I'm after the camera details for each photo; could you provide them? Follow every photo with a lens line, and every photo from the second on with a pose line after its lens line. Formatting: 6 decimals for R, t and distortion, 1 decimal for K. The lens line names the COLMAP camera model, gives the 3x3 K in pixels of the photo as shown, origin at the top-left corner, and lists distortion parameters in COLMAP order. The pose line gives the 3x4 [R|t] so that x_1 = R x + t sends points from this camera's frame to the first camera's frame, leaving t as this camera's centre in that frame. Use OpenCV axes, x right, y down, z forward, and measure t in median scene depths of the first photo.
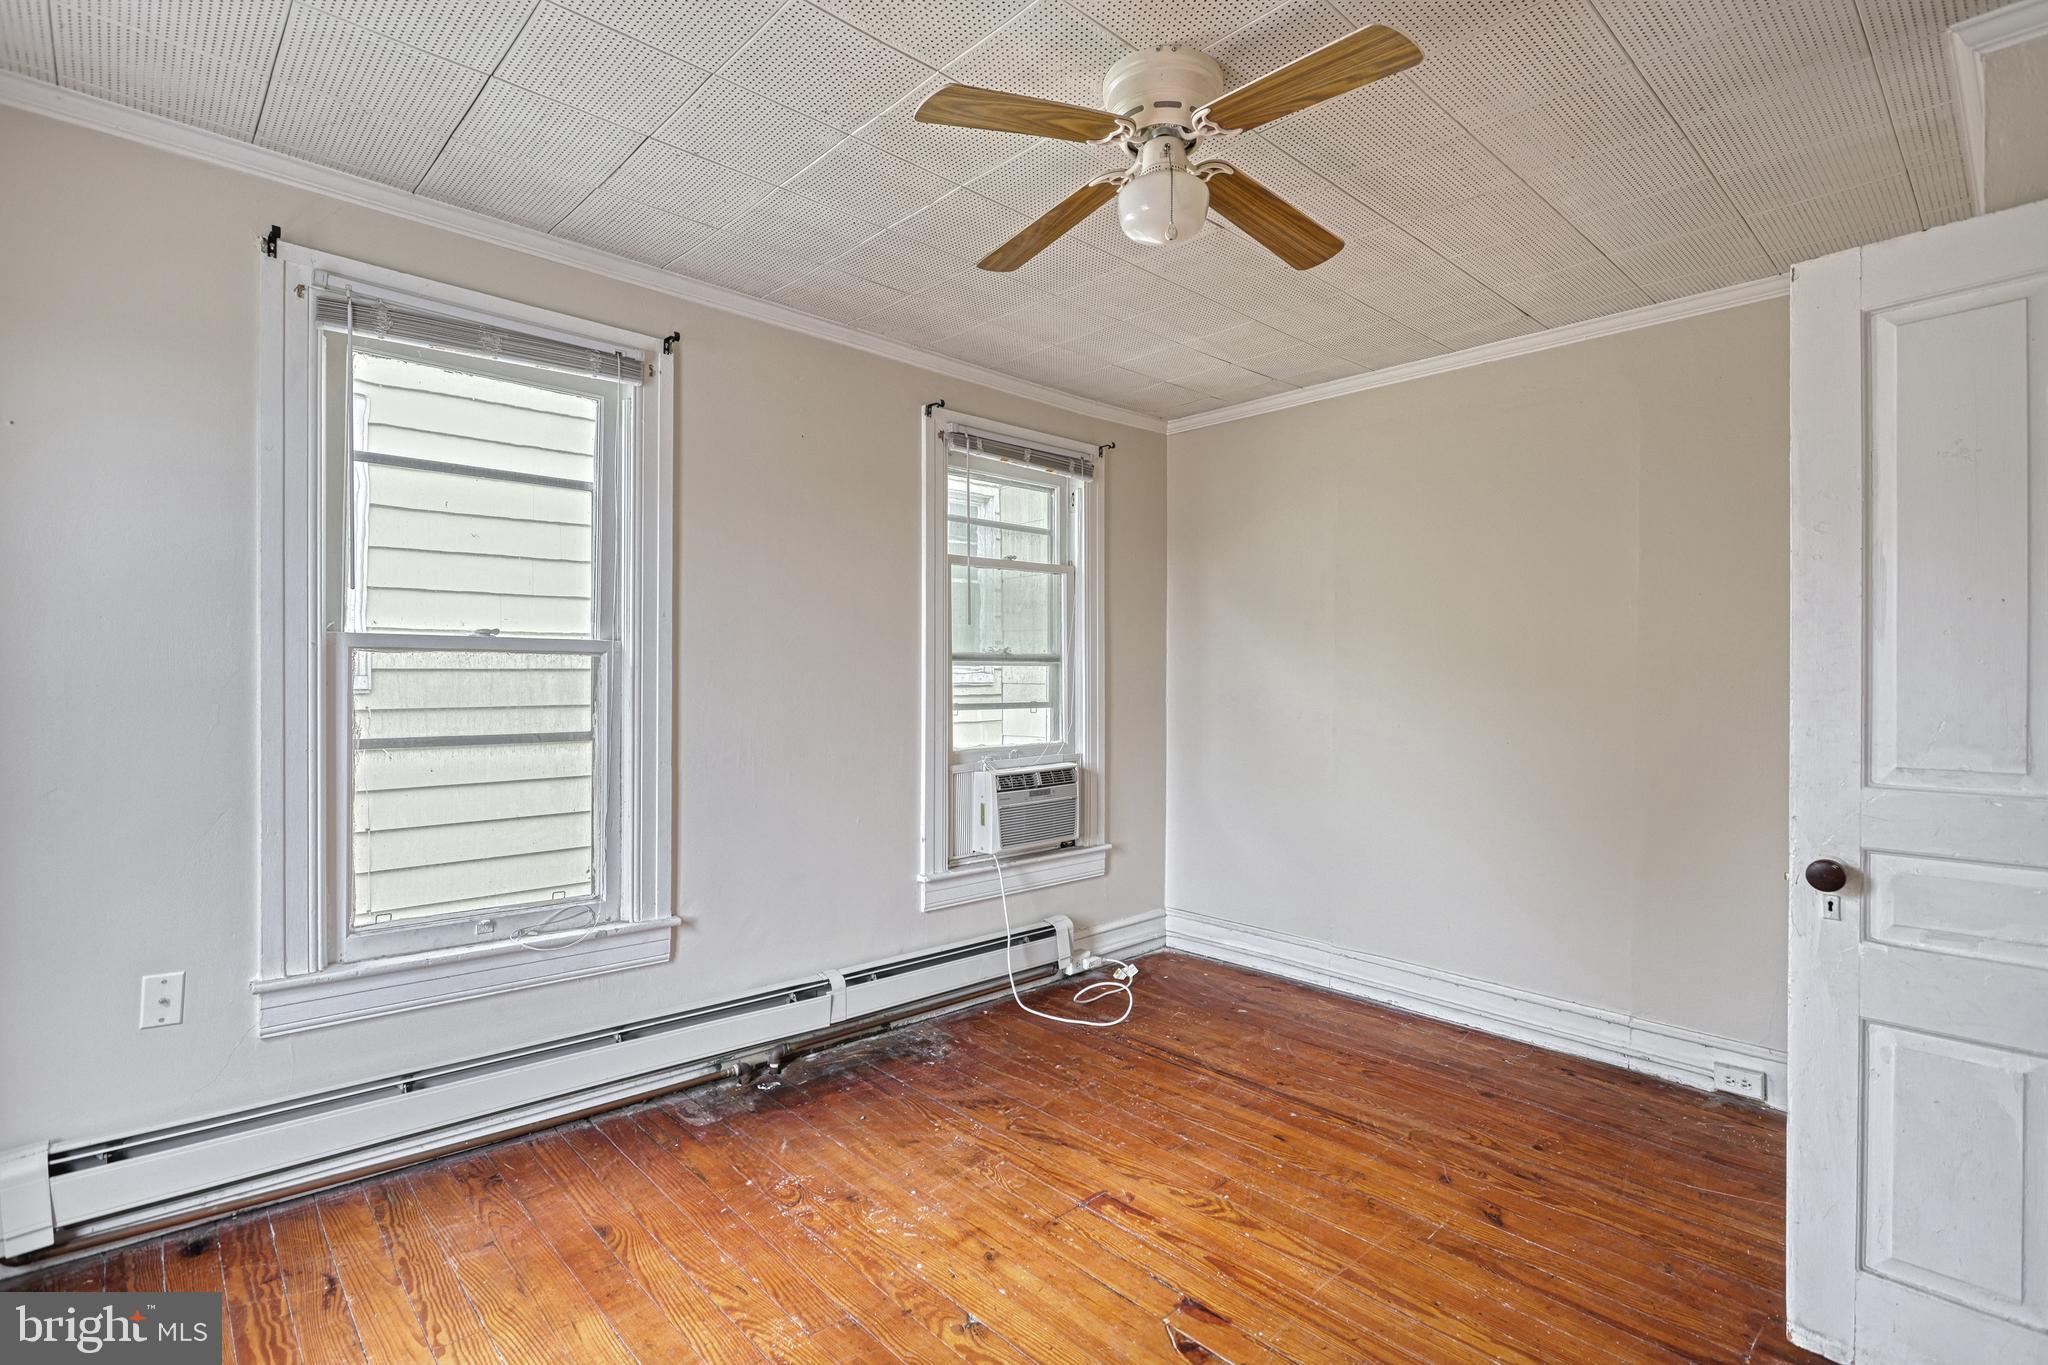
lens RADIAL K [[972.0, 0, 1038.9], [0, 972.0, 678.4], [0, 0, 1]] dist [-0.004915, 0.001045]
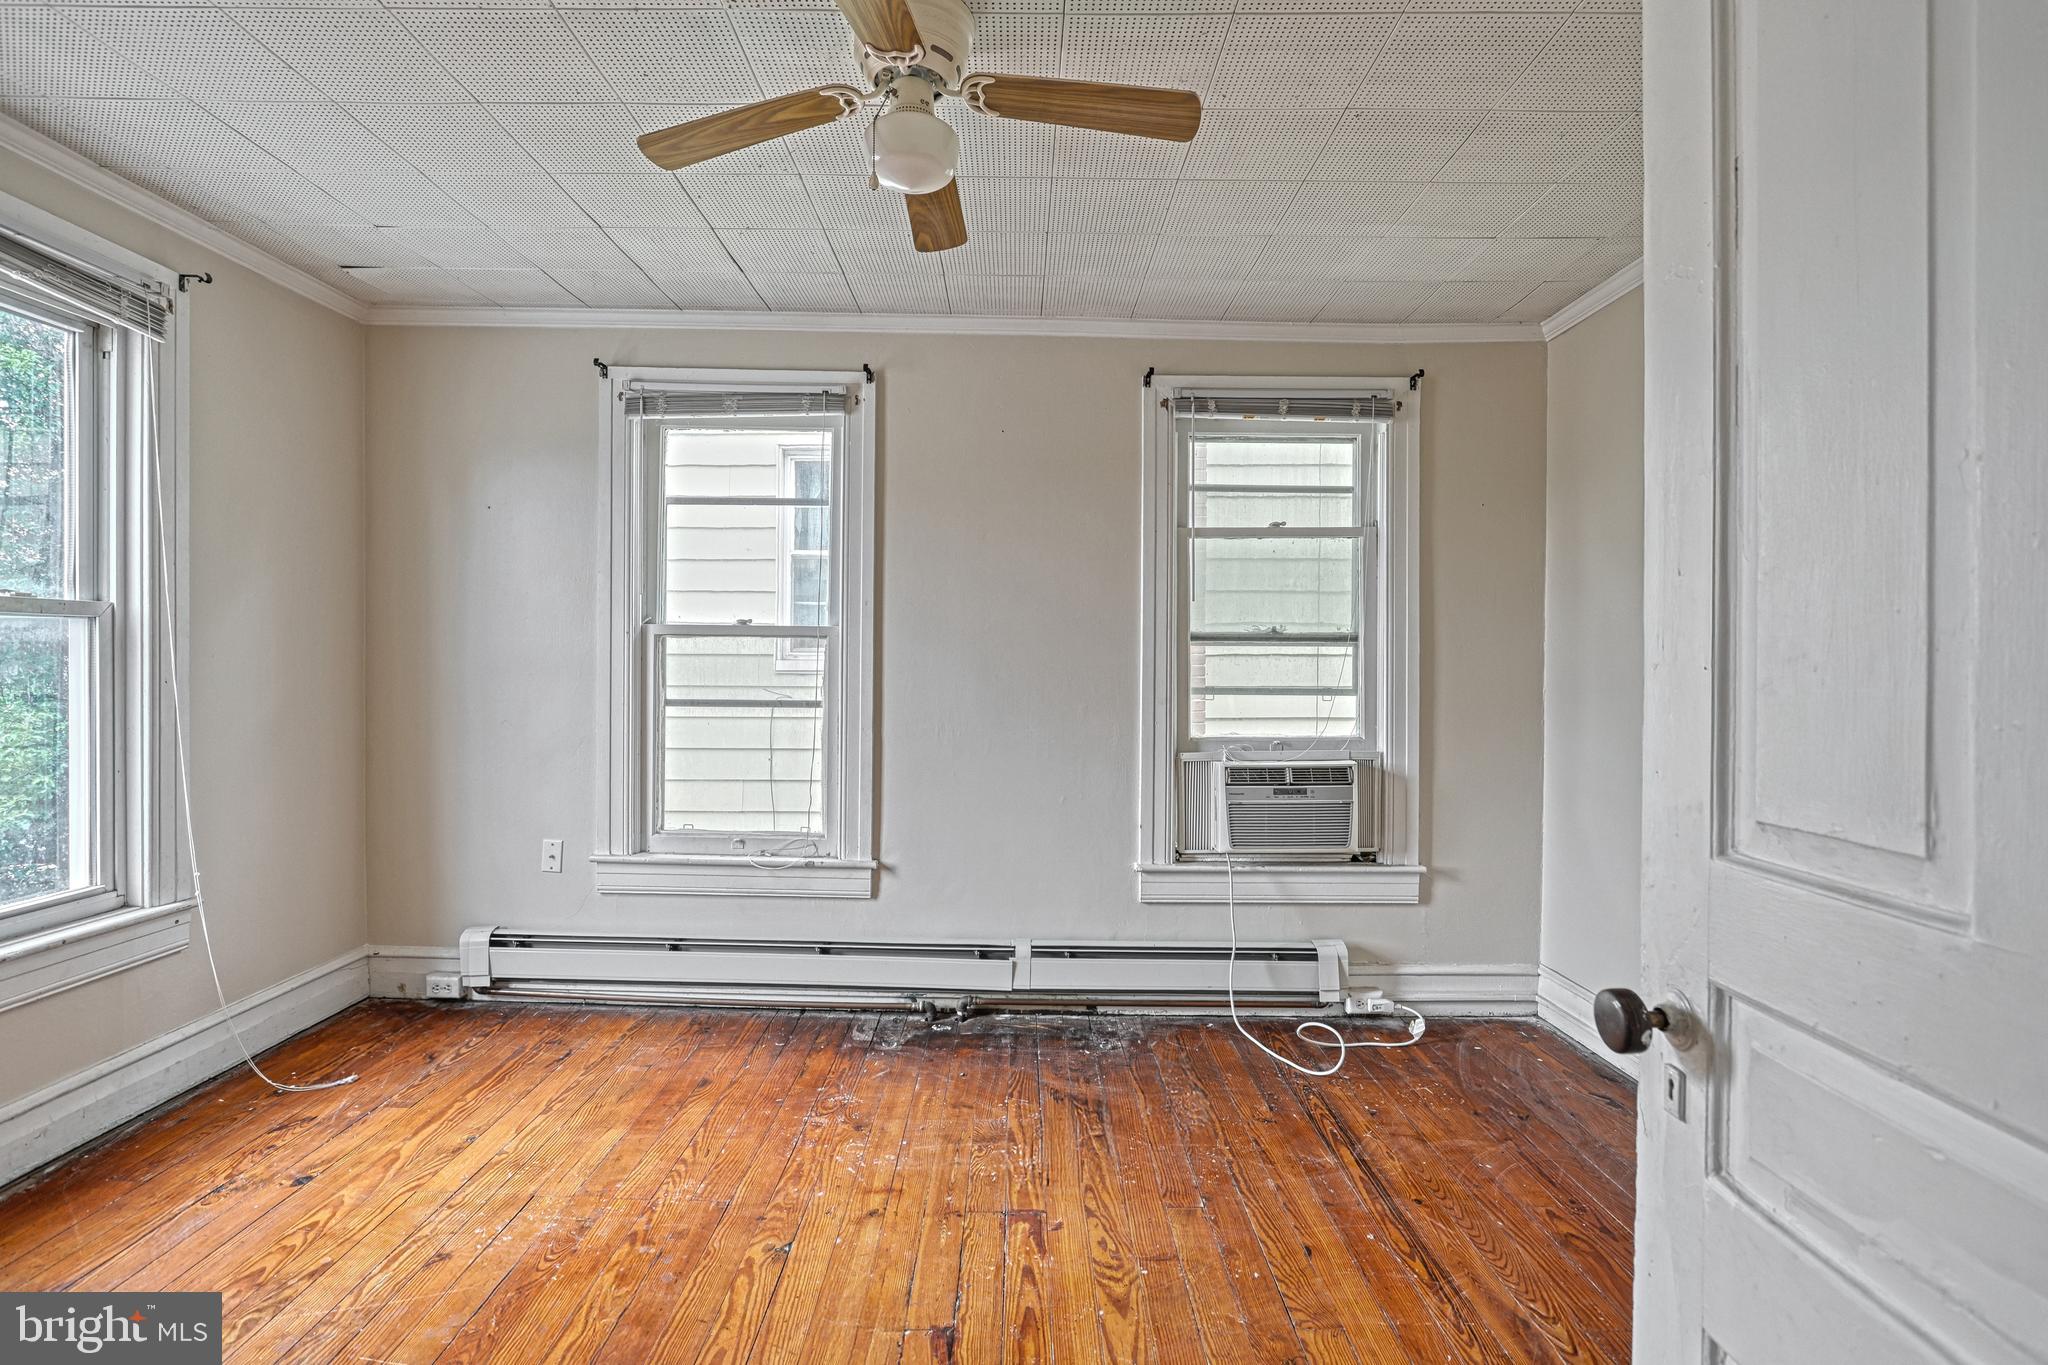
lens RADIAL K [[993.2, 0, 1016.1], [0, 993.2, 661.3], [0, 0, 1]] dist [-0.008617, 0.000179]
pose [[0.725210, -0.000295, -0.688528, 0.523463], [-0.006816, 0.999948, -0.007608, 0.011623], [0.688494, 0.010211, 0.725170, 0.224777]]
